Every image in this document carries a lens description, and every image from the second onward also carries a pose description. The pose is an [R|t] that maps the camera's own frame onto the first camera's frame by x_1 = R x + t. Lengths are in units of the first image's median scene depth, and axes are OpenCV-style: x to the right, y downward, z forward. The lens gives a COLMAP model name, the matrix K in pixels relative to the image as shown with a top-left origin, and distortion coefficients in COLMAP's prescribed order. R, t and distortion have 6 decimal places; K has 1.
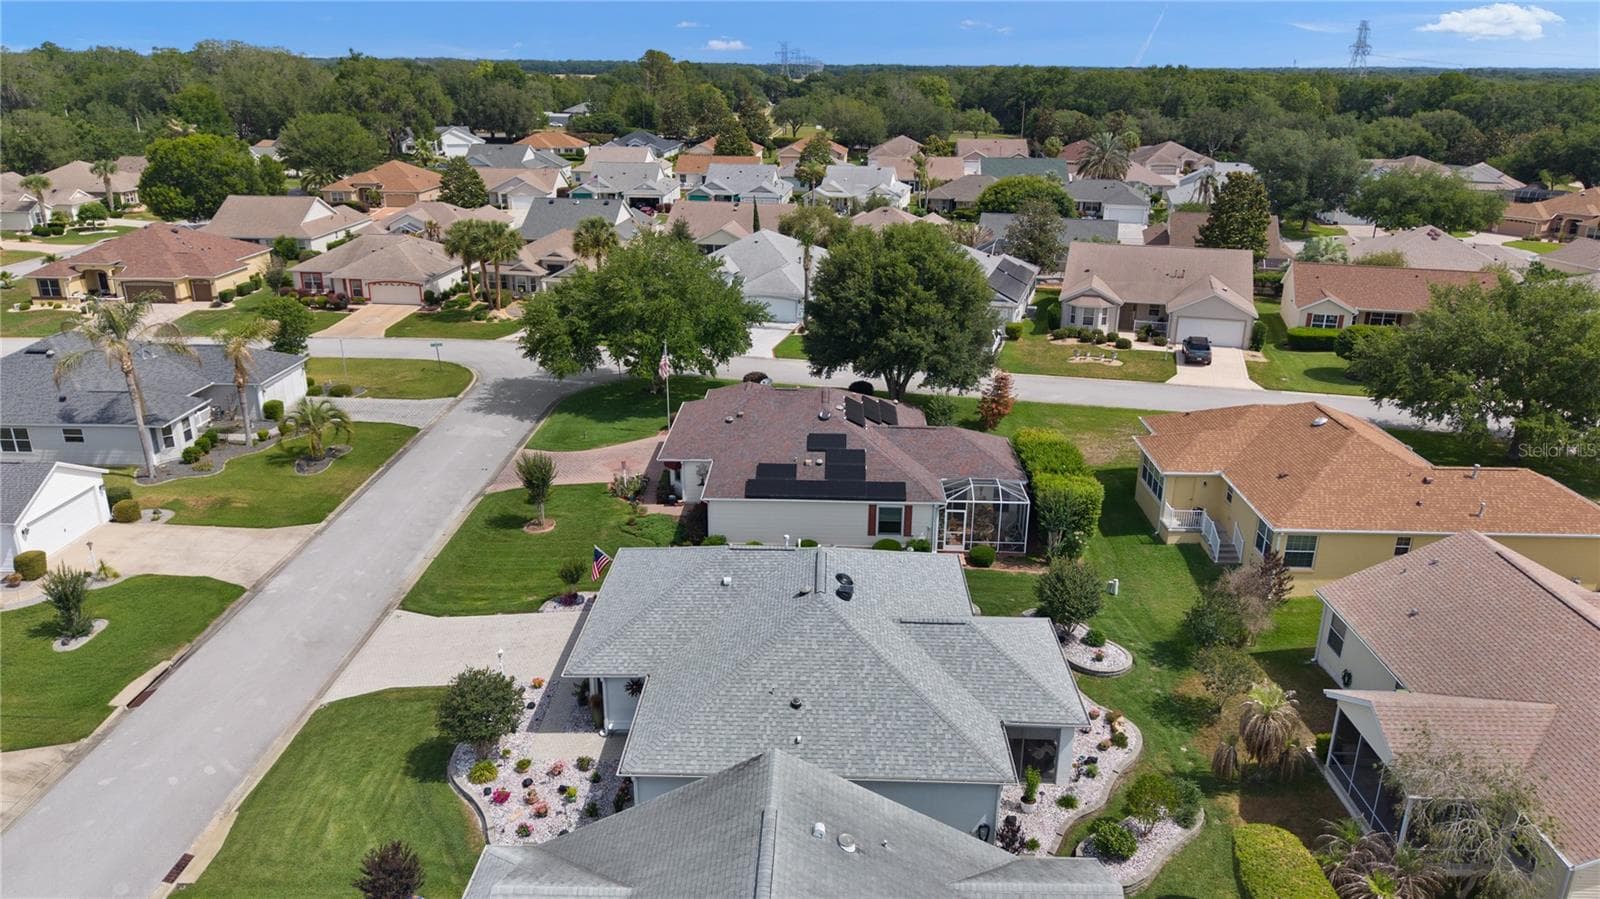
lens RADIAL K [[1078.7, 0, 803.9], [0, 1078.7, 454.2], [0, 0, 1]] dist [0.062985, -0.083455]
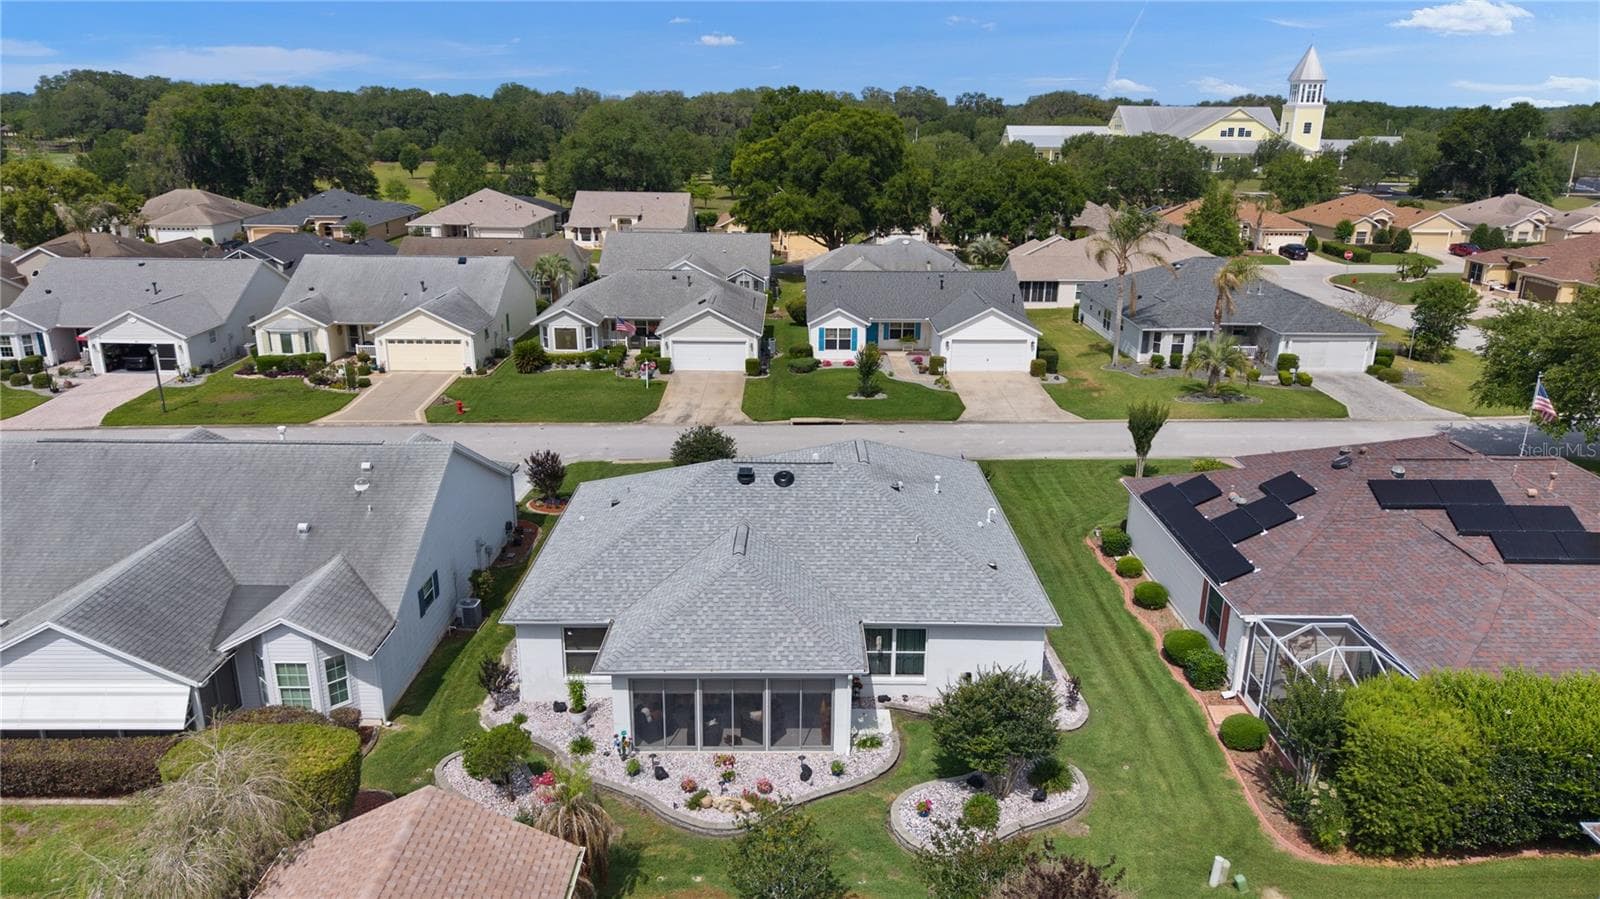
lens RADIAL K [[1064.2, 0, 804.7], [0, 1064.2, 491.0], [0, 0, 1]] dist [0.057103, -0.086802]
pose [[0.025854, 0.327044, -0.944655, 0.641361], [-0.345862, 0.889539, 0.298496, -0.104524], [0.937929, 0.319003, 0.136110, 0.662679]]
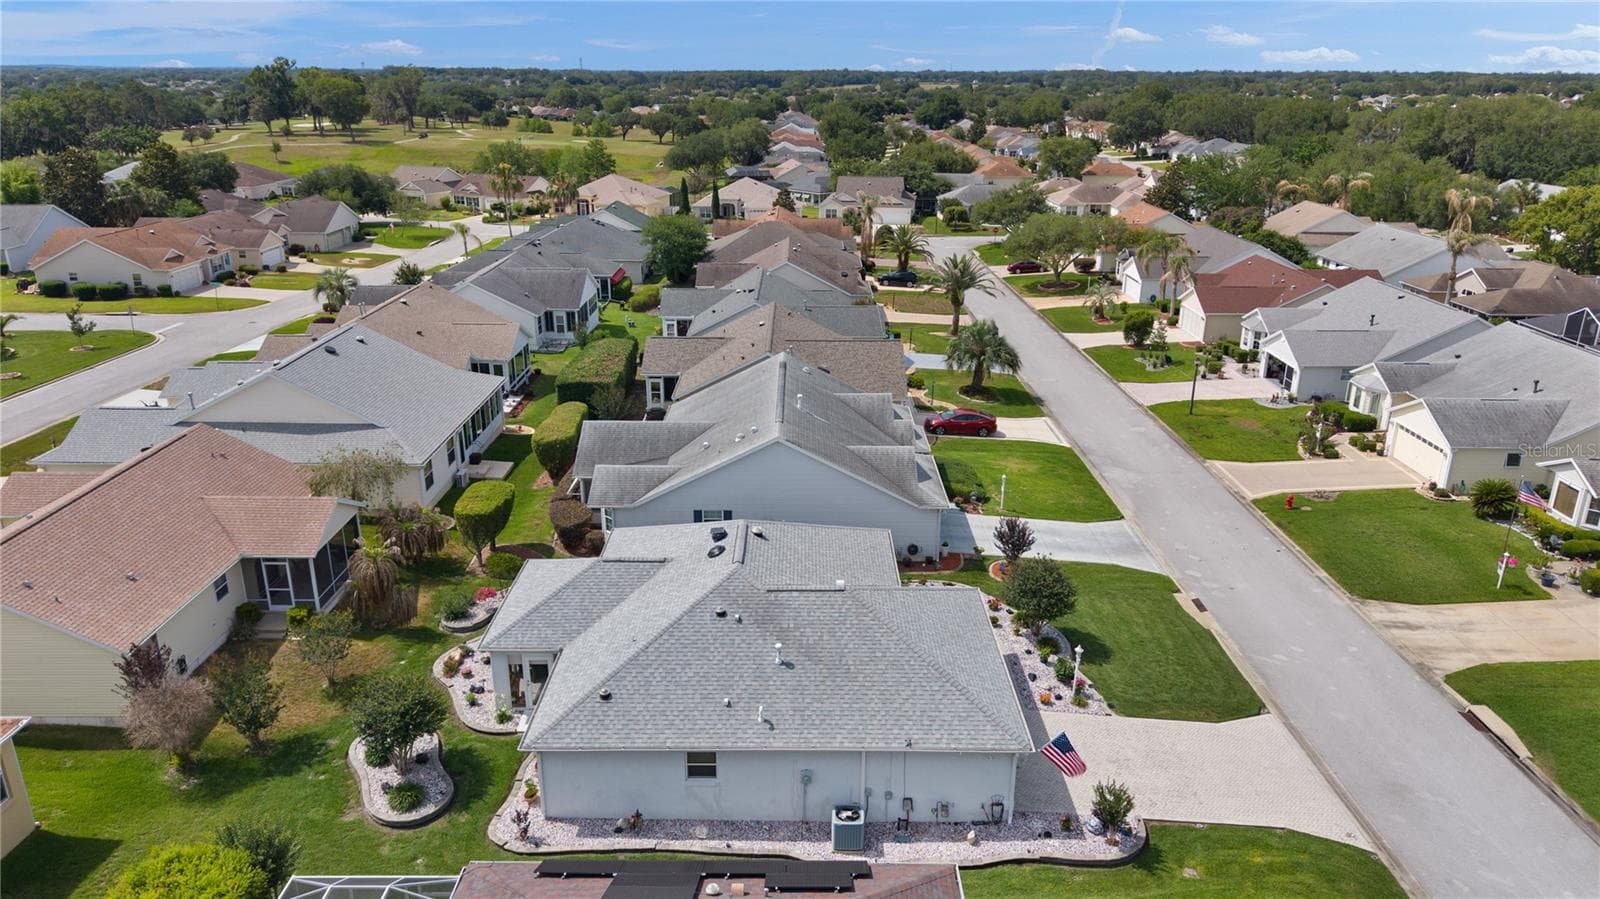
lens RADIAL K [[1085.6, 0, 800.0], [0, 1085.6, 449.5], [0, 0, 1]] dist [0.033431, -0.031722]
pose [[-0.999858, -0.009295, -0.014044, -0.018291], [-0.016036, 0.780182, 0.625347, -0.417827], [0.005144, 0.625484, -0.780220, 1.256562]]
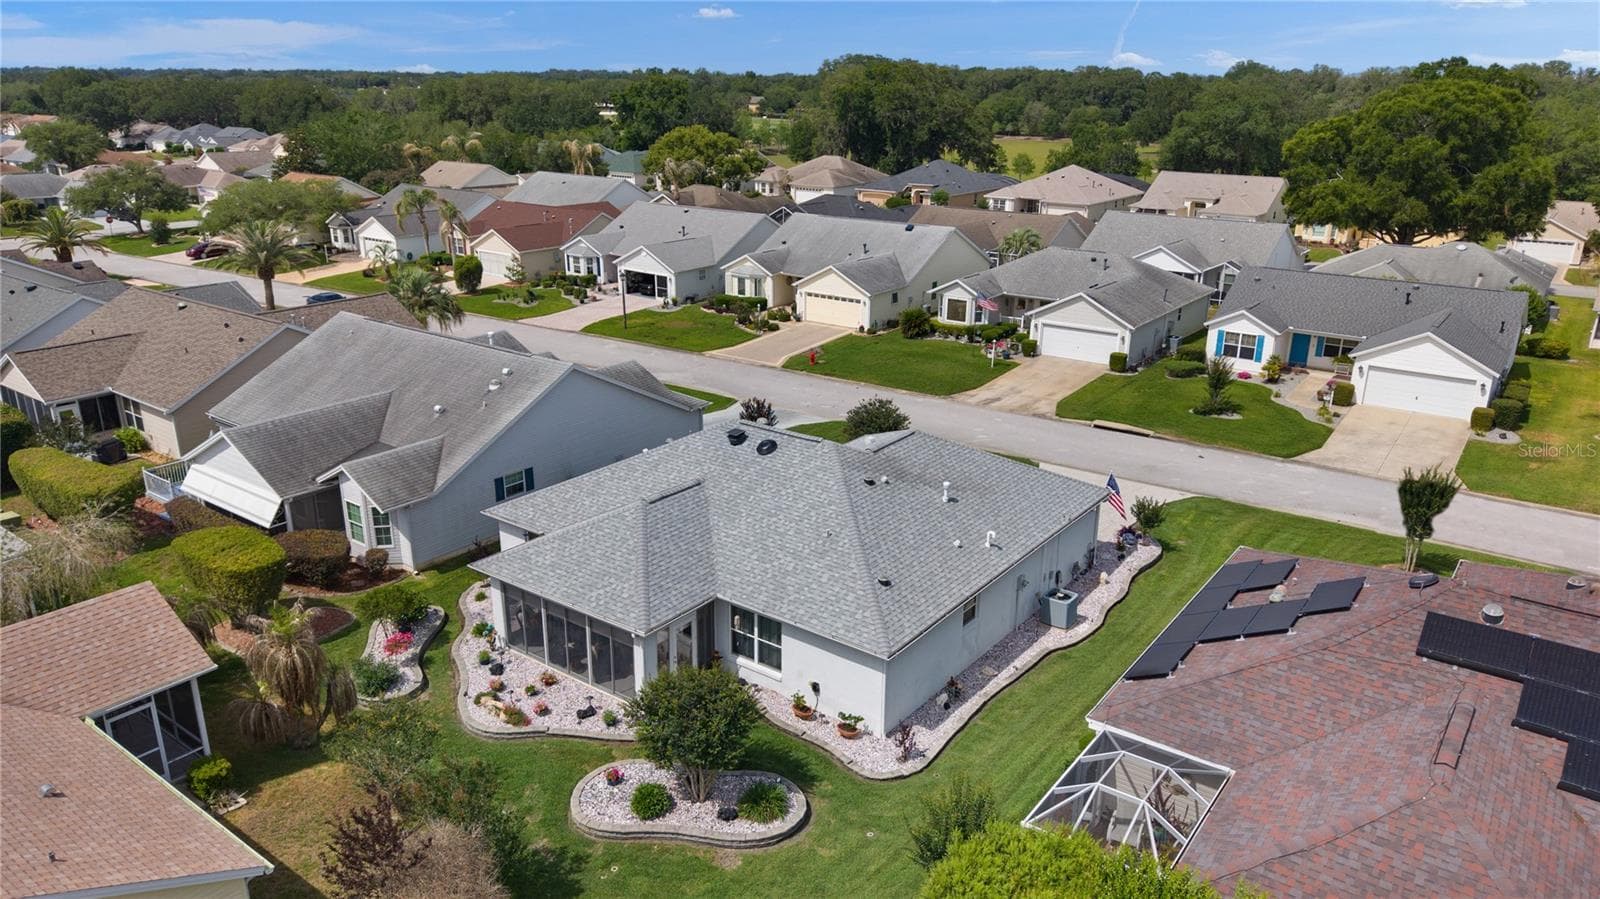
lens RADIAL K [[1064.2, 0, 804.7], [0, 1064.2, 491.0], [0, 0, 1]] dist [0.057103, -0.086802]
pose [[-0.583811, 0.276276, -0.763437, 0.509877], [-0.286934, 0.809428, 0.512342, -0.226835], [0.759495, 0.518167, -0.393281, 1.019424]]
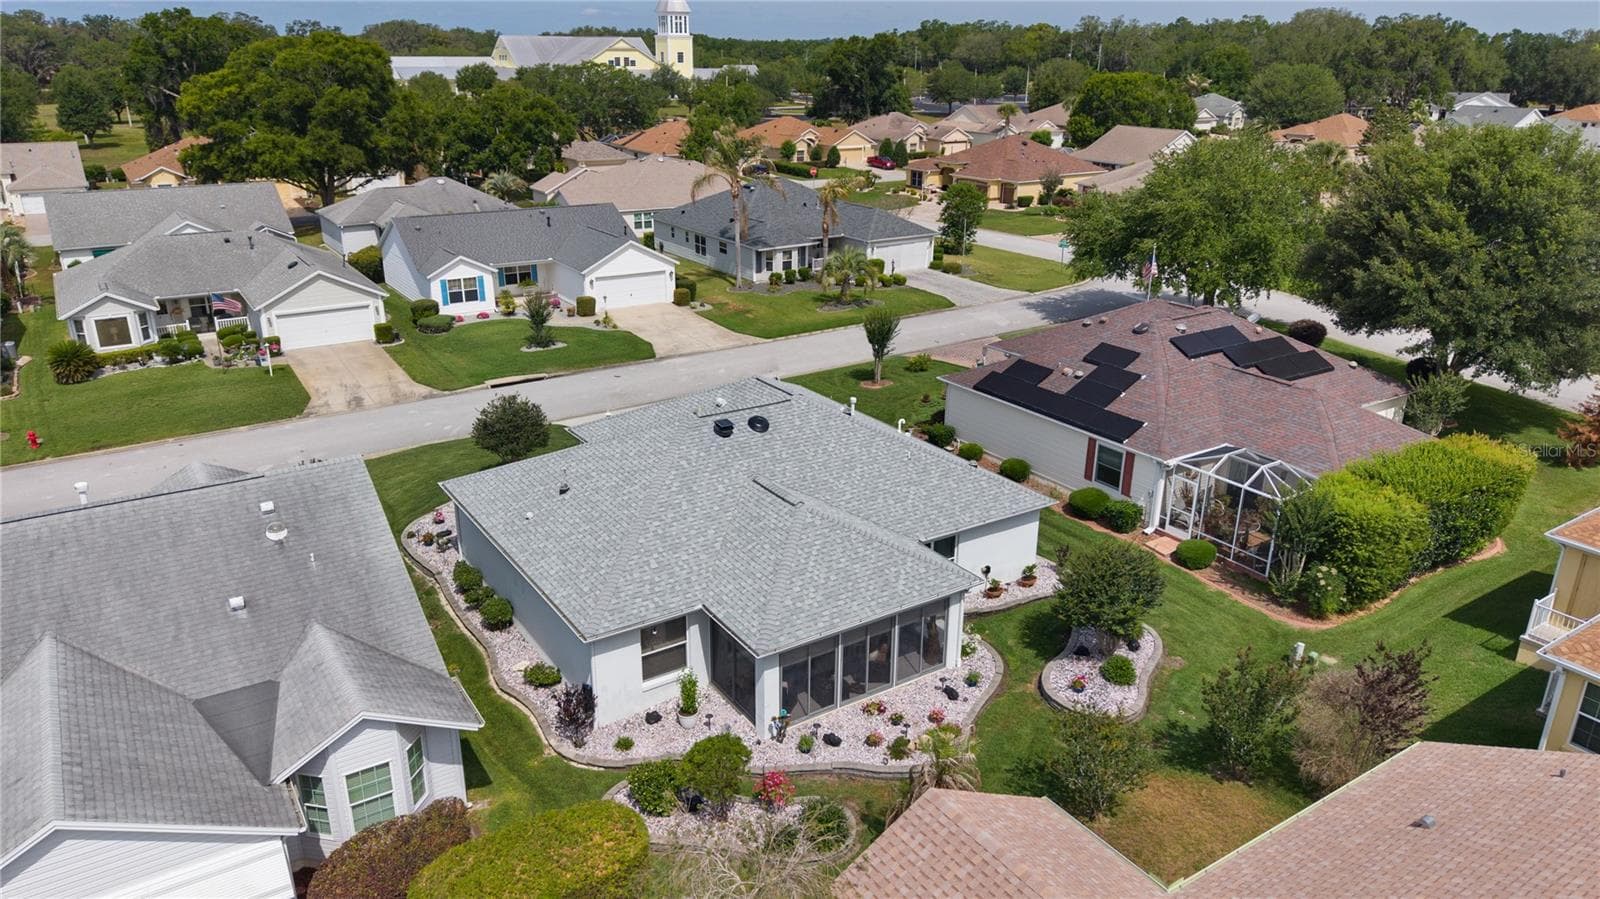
lens RADIAL K [[1078.7, 0, 803.9], [0, 1078.7, 454.2], [0, 0, 1]] dist [0.062985, -0.083455]
pose [[0.569600, 0.285259, -0.770833, 0.531473], [-0.281689, 0.948795, 0.142965, 0.005909], [0.772144, 0.135702, 0.620788, 0.369977]]
